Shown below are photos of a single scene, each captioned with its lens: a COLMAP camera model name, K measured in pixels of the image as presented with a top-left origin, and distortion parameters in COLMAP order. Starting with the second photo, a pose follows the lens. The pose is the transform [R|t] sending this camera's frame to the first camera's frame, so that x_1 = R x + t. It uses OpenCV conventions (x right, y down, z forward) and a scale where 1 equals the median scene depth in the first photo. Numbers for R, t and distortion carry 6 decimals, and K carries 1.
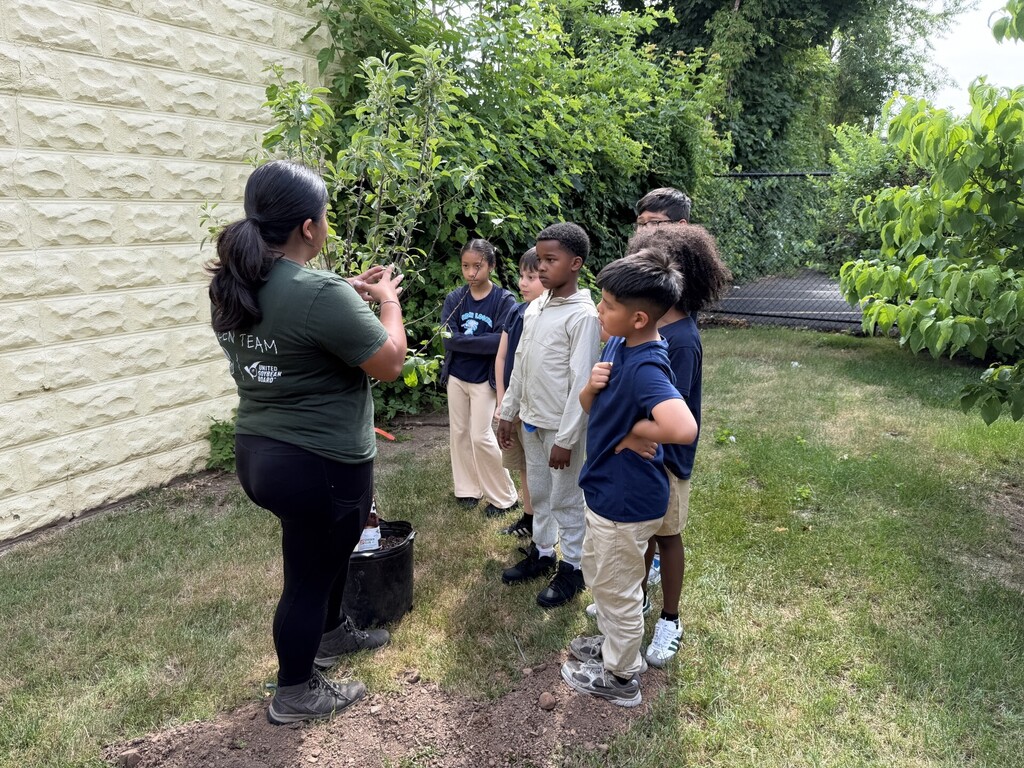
lens RADIAL K [[798.2, 0, 512.0], [0, 798.2, 384.0], [0, 0, 1]] dist [-0.009708, 0.010897]
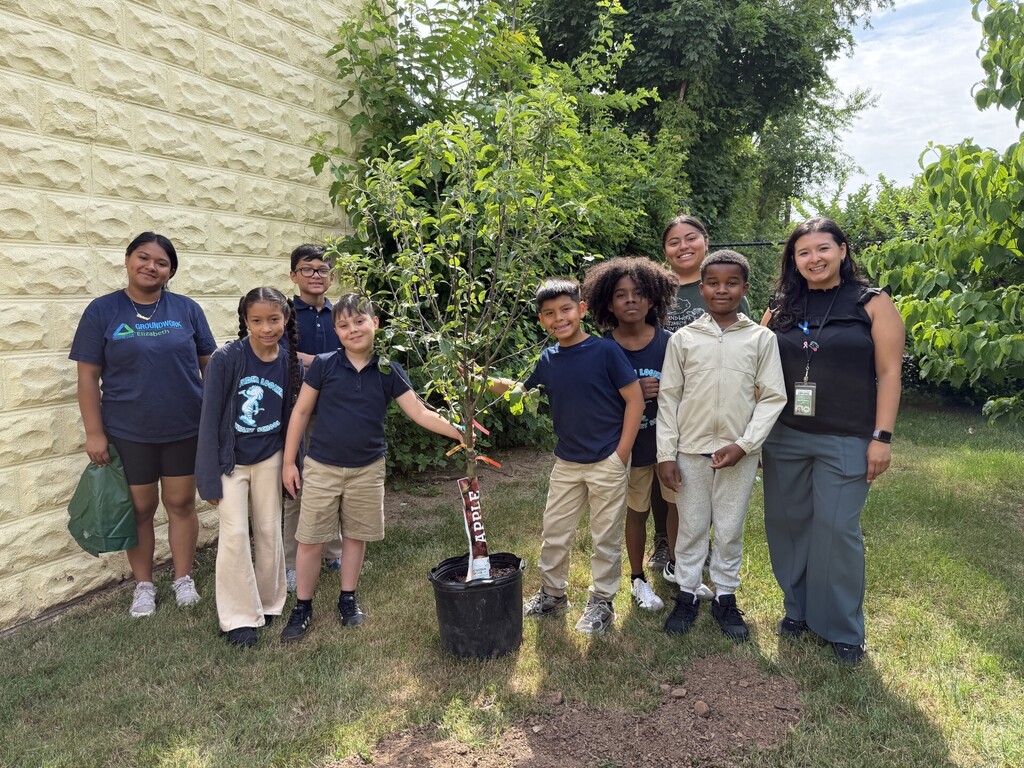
lens RADIAL K [[797.4, 0, 512.0], [0, 797.4, 384.0], [0, 0, 1]] dist [0.005972, 0.000161]
pose [[0.993480, -0.026512, 0.110878, -0.180416], [0.038589, 0.993377, -0.108231, 0.054221], [-0.107274, 0.111804, 0.987923, -0.010887]]
